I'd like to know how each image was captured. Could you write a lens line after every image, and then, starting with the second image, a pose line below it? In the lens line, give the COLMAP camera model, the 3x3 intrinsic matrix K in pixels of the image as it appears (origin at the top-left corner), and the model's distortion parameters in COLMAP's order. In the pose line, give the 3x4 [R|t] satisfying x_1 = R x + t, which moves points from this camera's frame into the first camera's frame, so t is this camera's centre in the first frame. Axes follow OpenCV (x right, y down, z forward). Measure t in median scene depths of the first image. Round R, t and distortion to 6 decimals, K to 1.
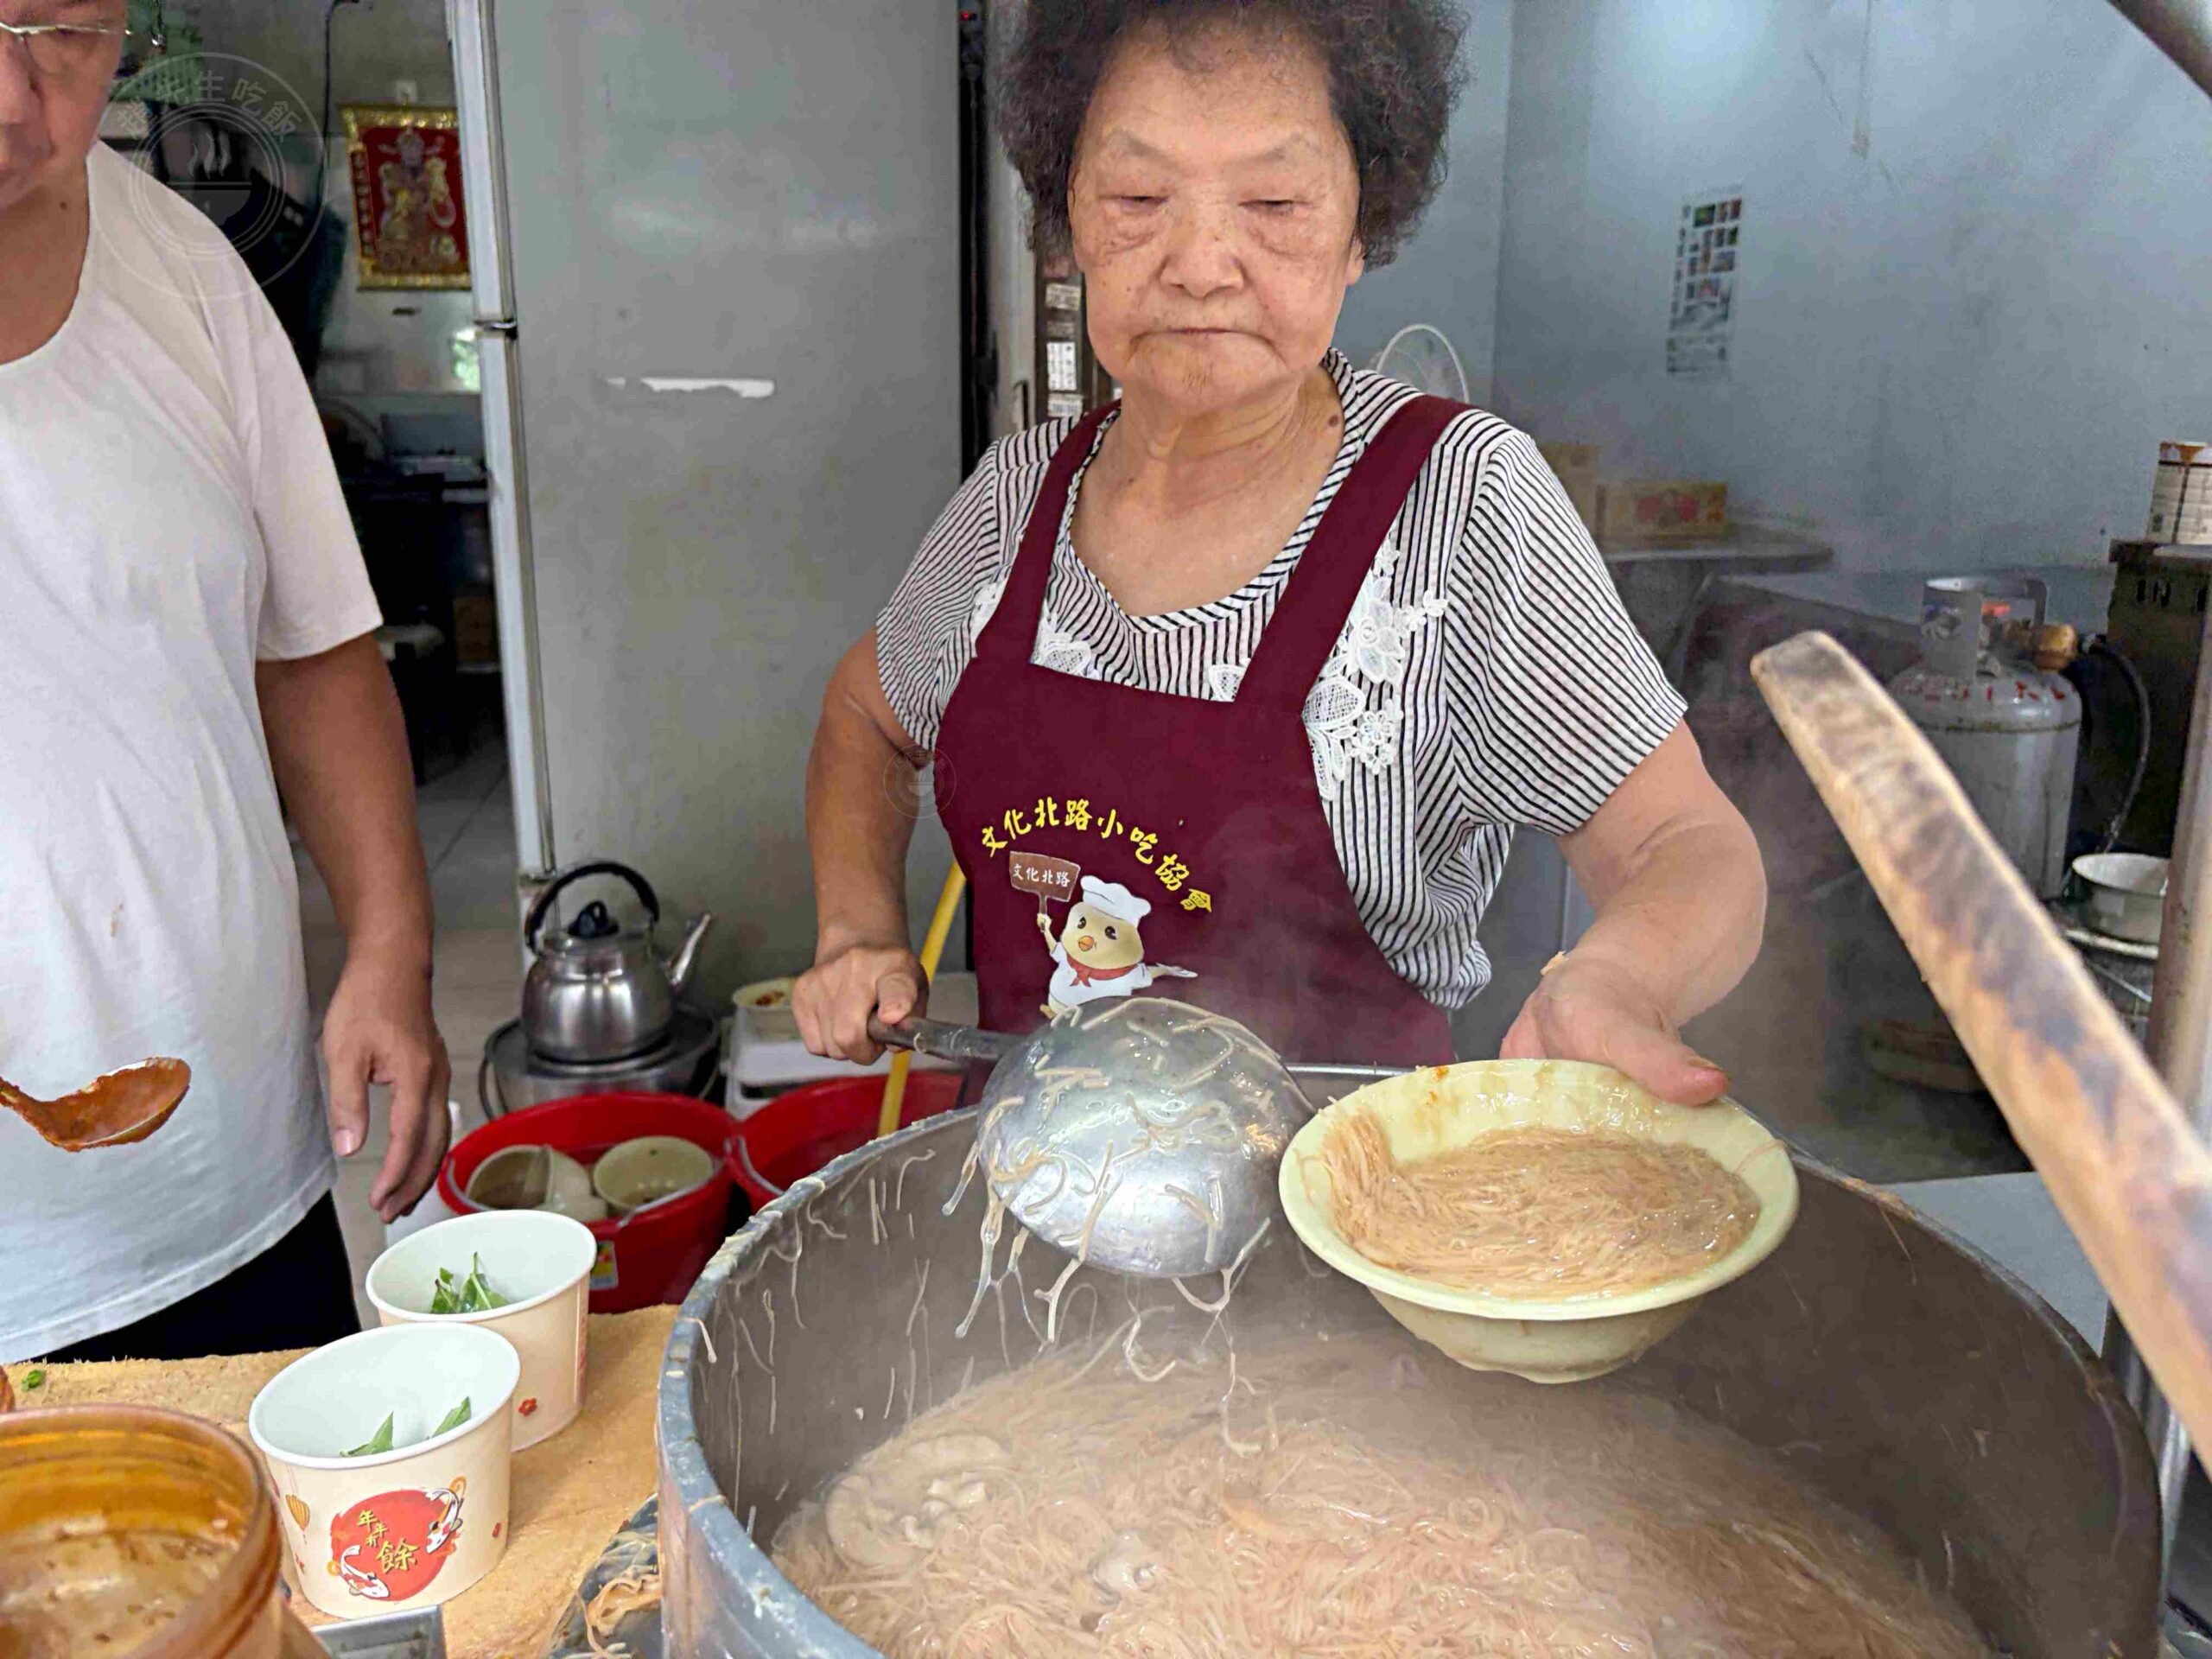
lens RADIAL K [[1673.0, 0, 1071.5], [0, 1673.0, 829.7], [0, 0, 1]] dist [0.033591, -0.039609]
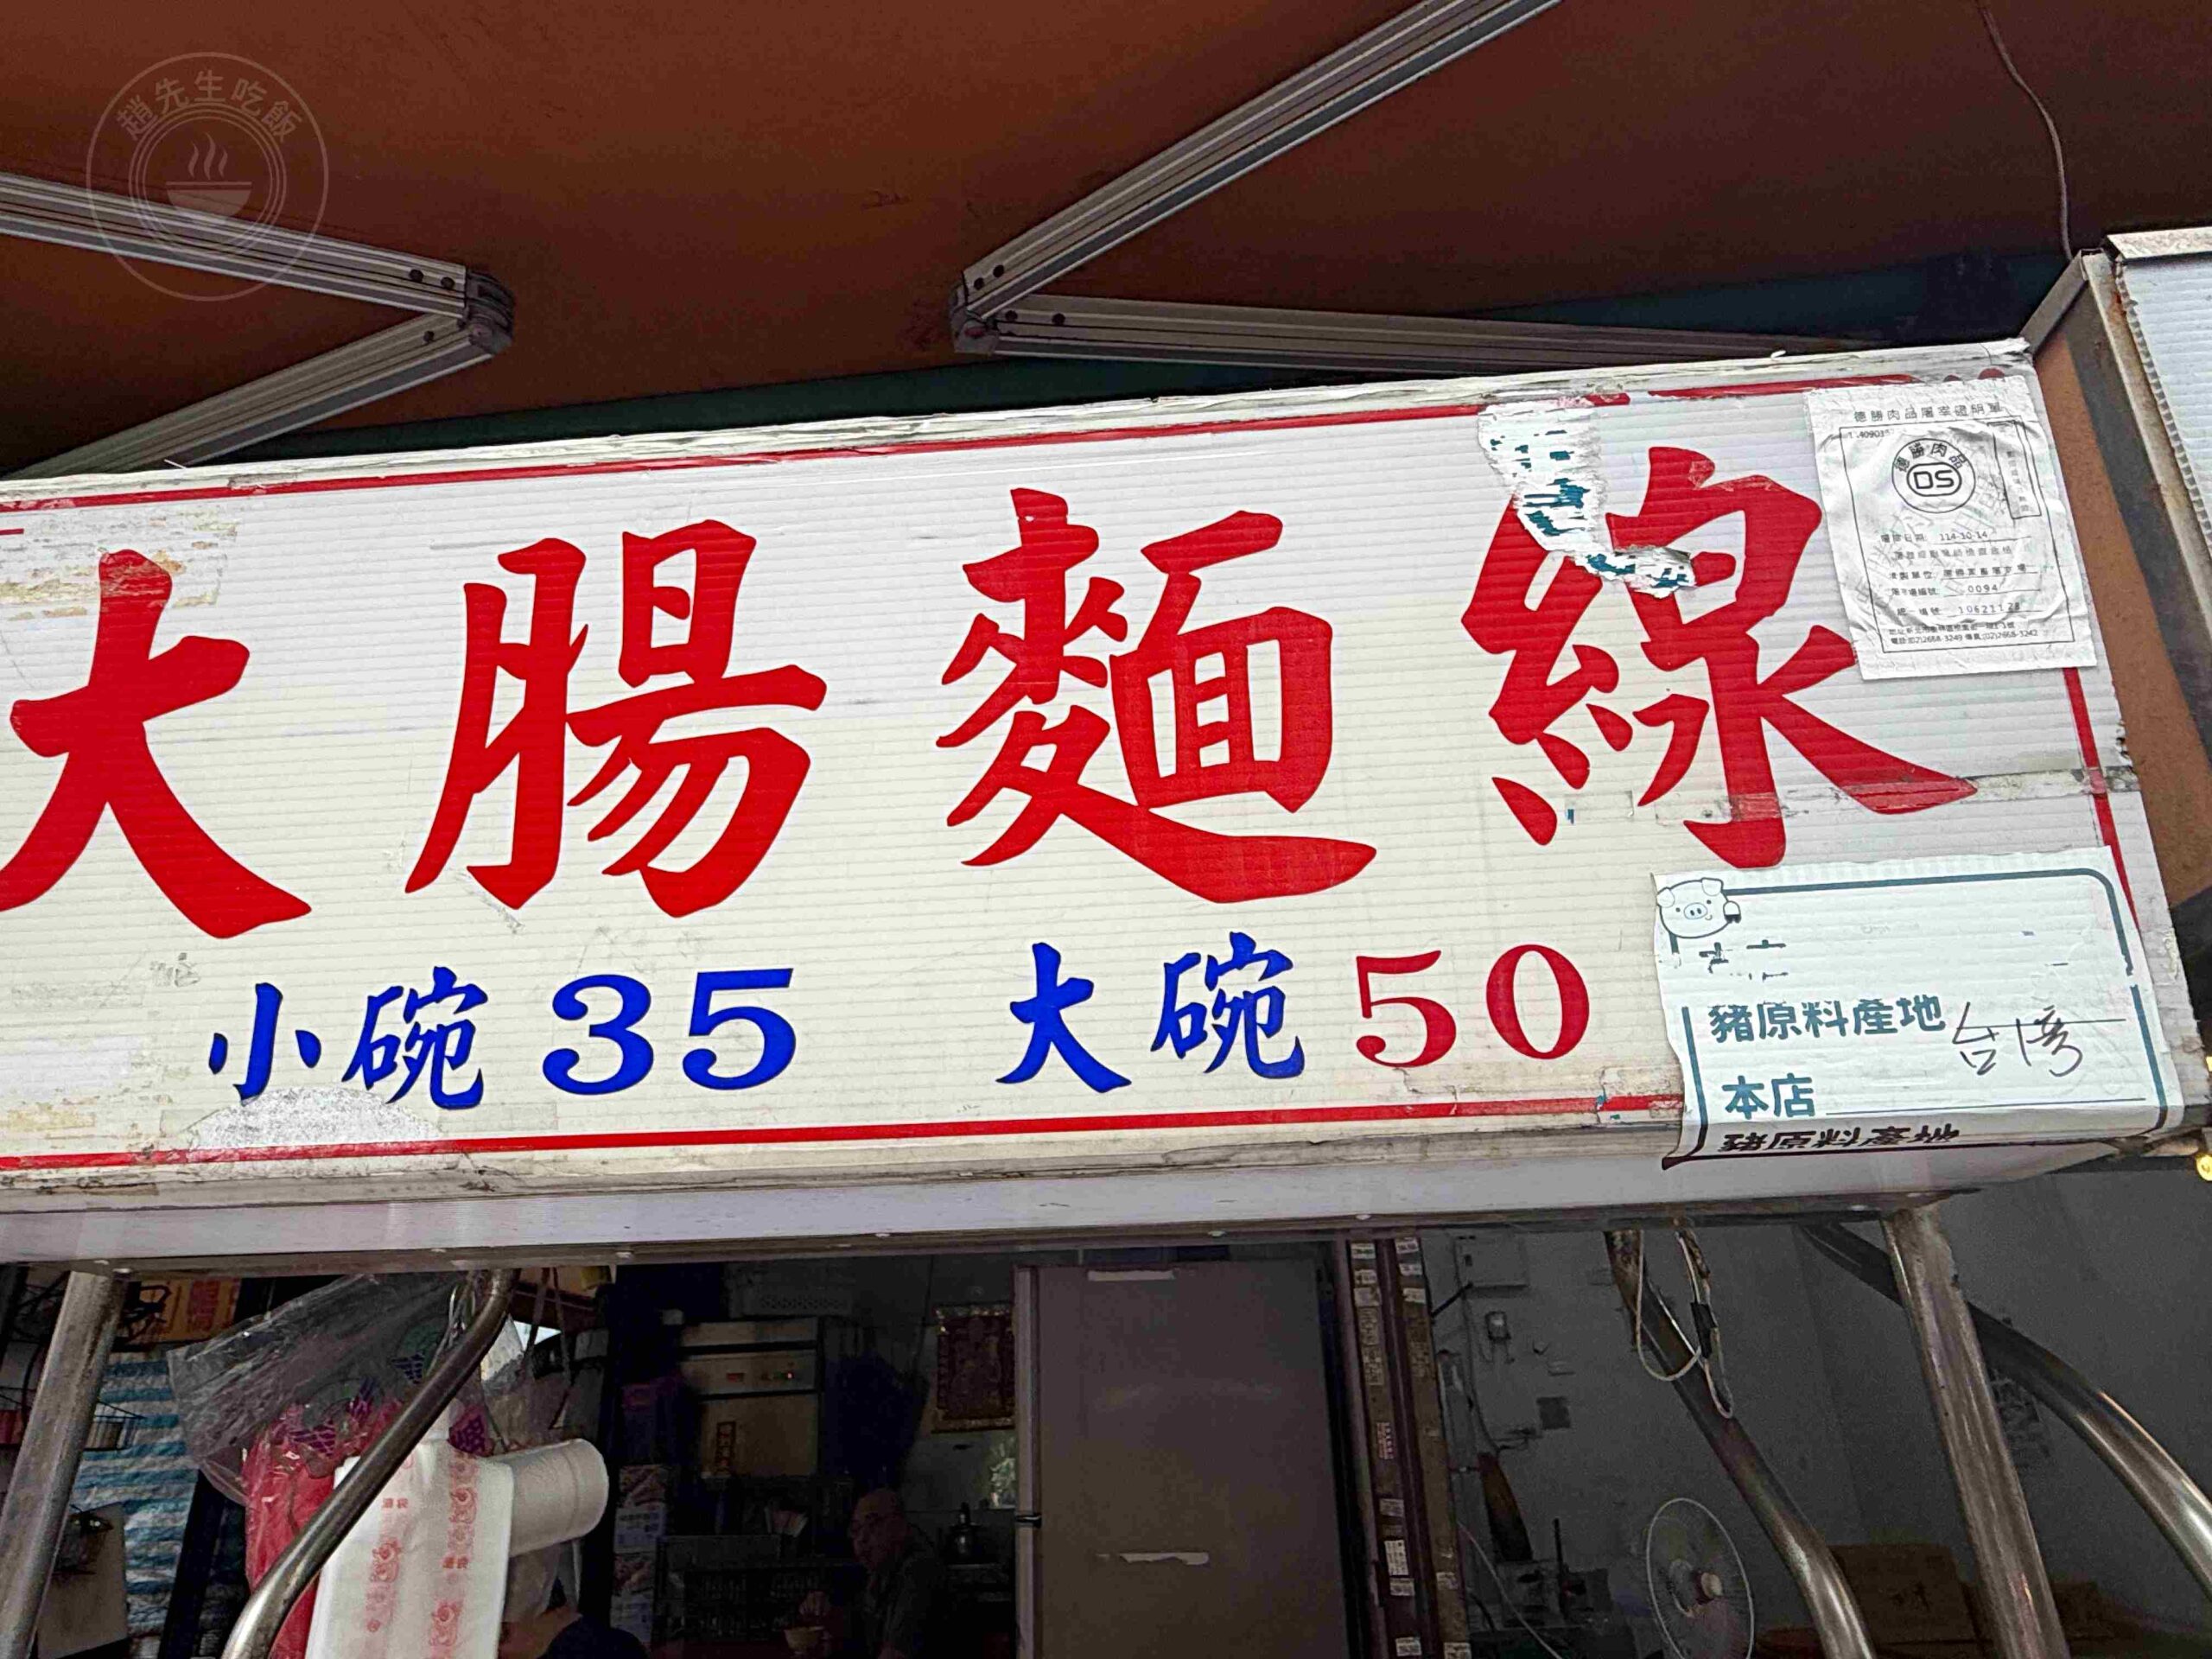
lens RADIAL K [[1338.4, 0, 1076.9], [0, 1338.4, 853.8], [0, 0, 1]] dist [0.002815, 0.000971]
pose [[0.960709, -0.144377, -0.237052, 0.069184], [-0.036548, 0.780824, -0.623682, -0.012480], [0.275141, 0.607840, 0.744868, -0.240590]]
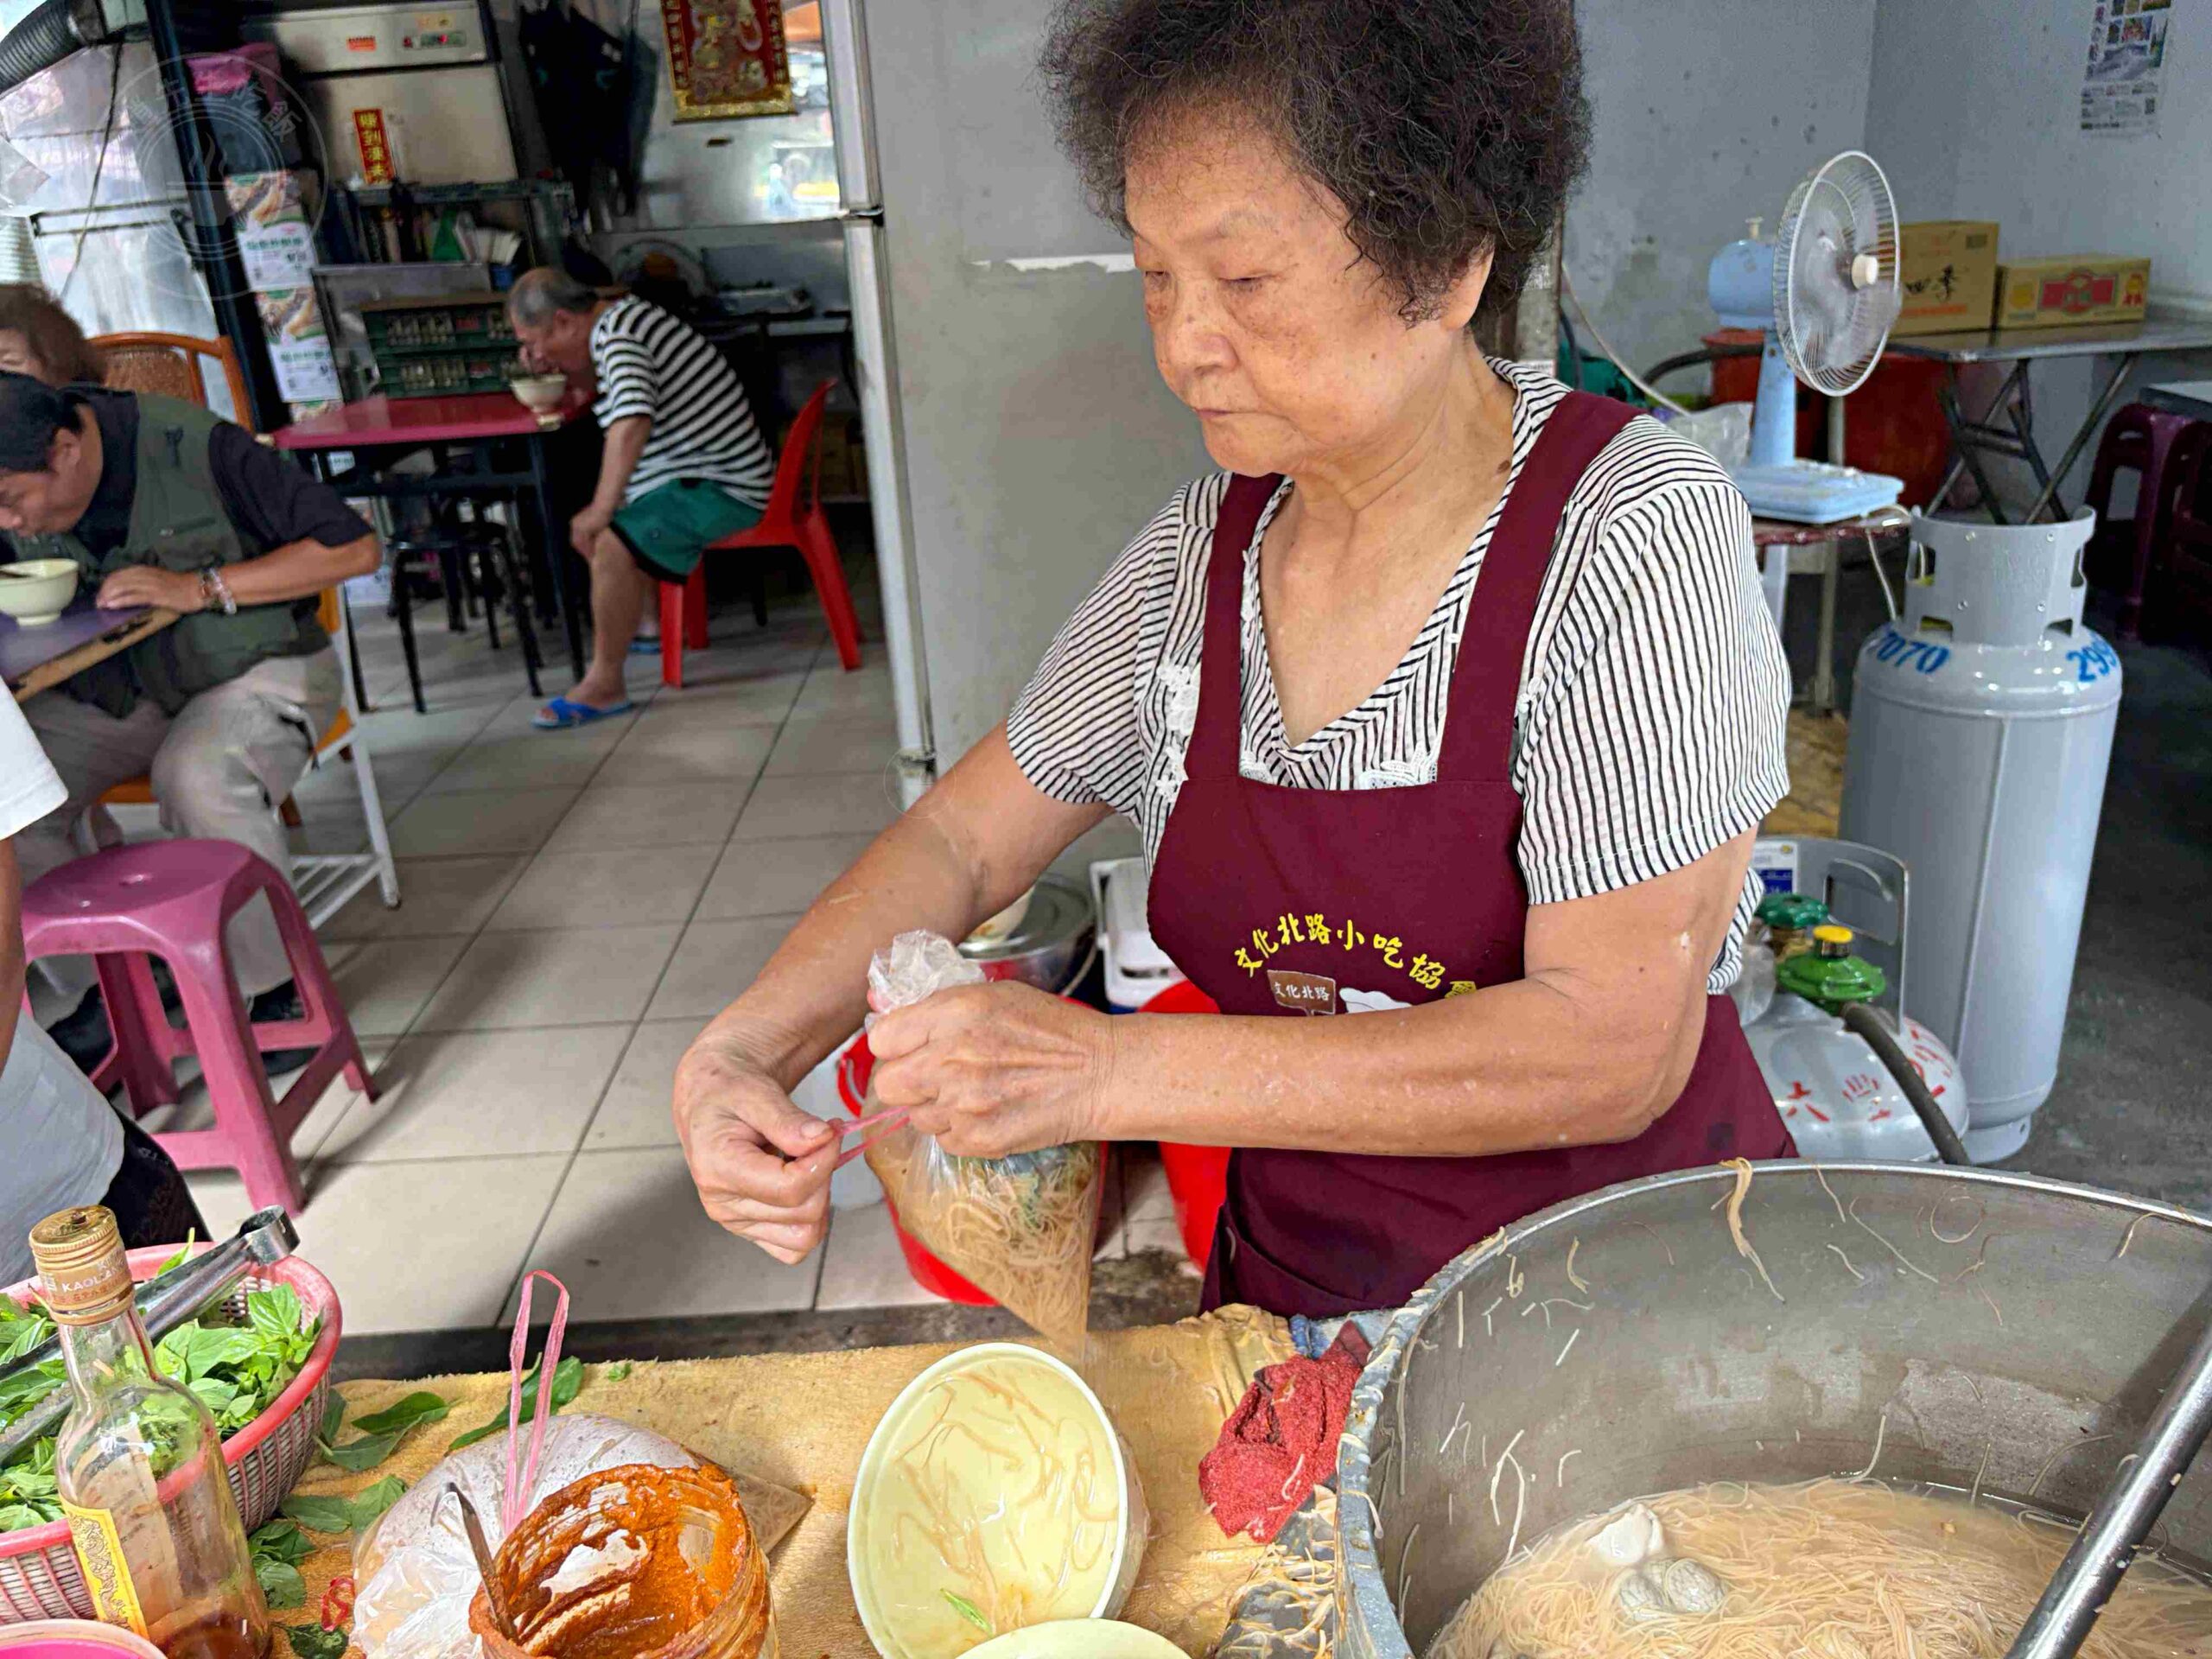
lens RADIAL K [[1673.0, 0, 1094.5], [0, 1673.0, 828.5], [0, 0, 1]] dist [0.033591, -0.039609]
pose [[0.987972, -0.000711, -0.154634, -0.050246], [0.020140, 0.992064, 0.124110, -0.055193], [0.153318, -0.125732, 0.980145, 0.001026]]
